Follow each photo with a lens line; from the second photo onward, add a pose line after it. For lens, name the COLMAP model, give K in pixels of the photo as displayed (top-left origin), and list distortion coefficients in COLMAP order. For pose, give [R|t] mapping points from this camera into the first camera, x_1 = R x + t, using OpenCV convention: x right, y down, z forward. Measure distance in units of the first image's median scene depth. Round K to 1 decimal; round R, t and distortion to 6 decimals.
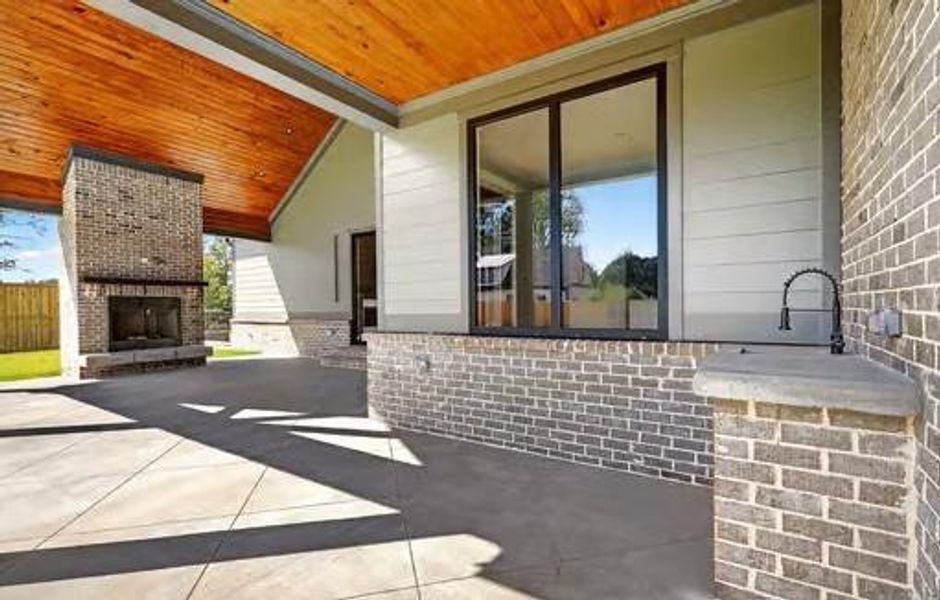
lens RADIAL K [[435.1, 0, 472.0], [0, 435.1, 315.2], [0, 0, 1]] dist [-0.000097, -0.000301]
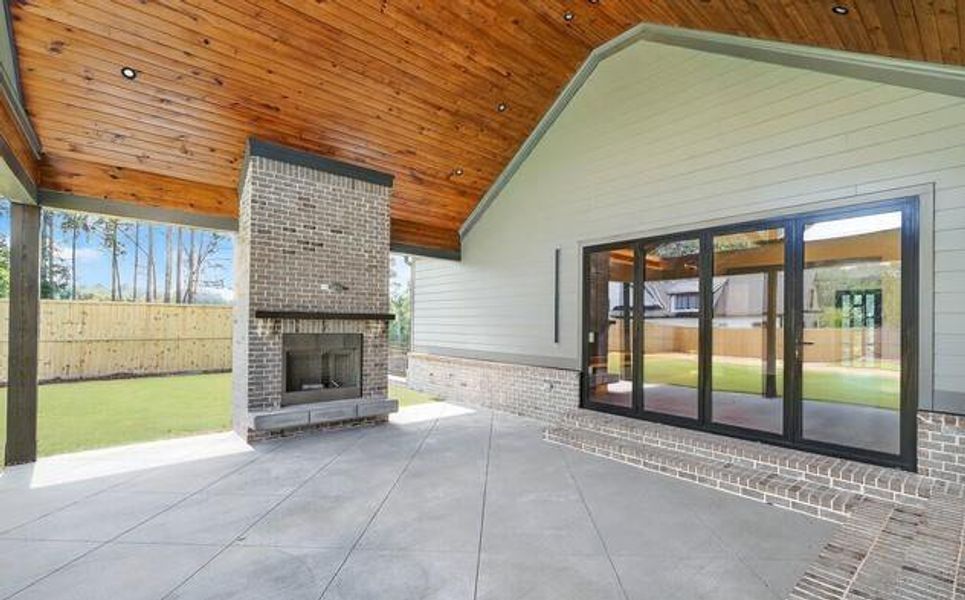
lens RADIAL K [[440.5, 0, 488.7], [0, 440.5, 320.4], [0, 0, 1]] dist [0.002212, 0.000218]
pose [[0.964911, 0.017803, -0.261975, -0.271704], [-0.024503, 0.999450, -0.022333, -0.057636], [0.261433, 0.027969, 0.964816, 0.331227]]
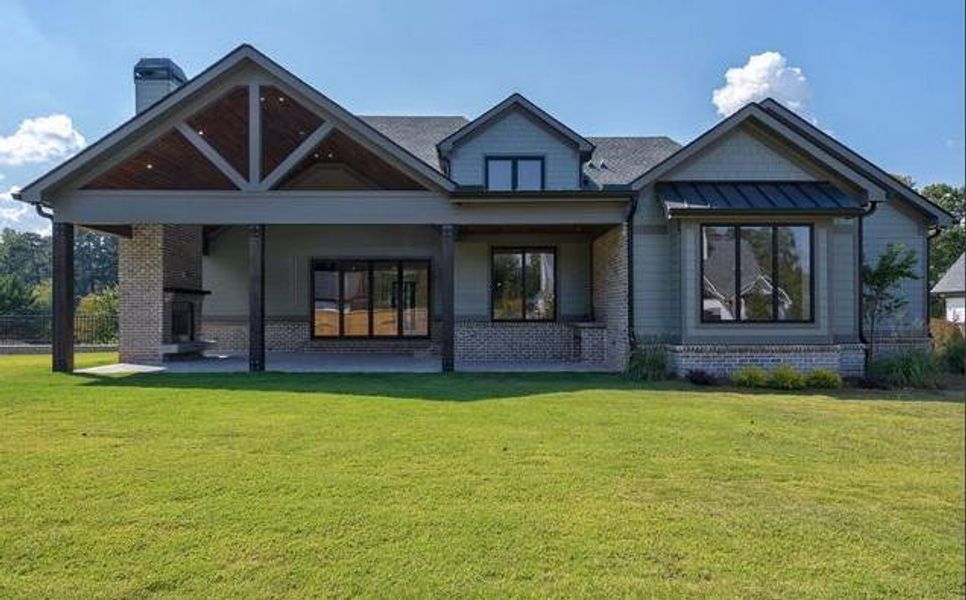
lens RADIAL K [[616.2, 0, 483.0], [0, 616.2, 300.0], [0, 0, 1]] dist [0.007034, 0.000282]
pose [[0.818094, 0.021971, 0.574664, -1.084141], [0.004958, 0.998963, -0.045250, 0.038997], [-0.575063, 0.039868, 0.817137, -1.031324]]
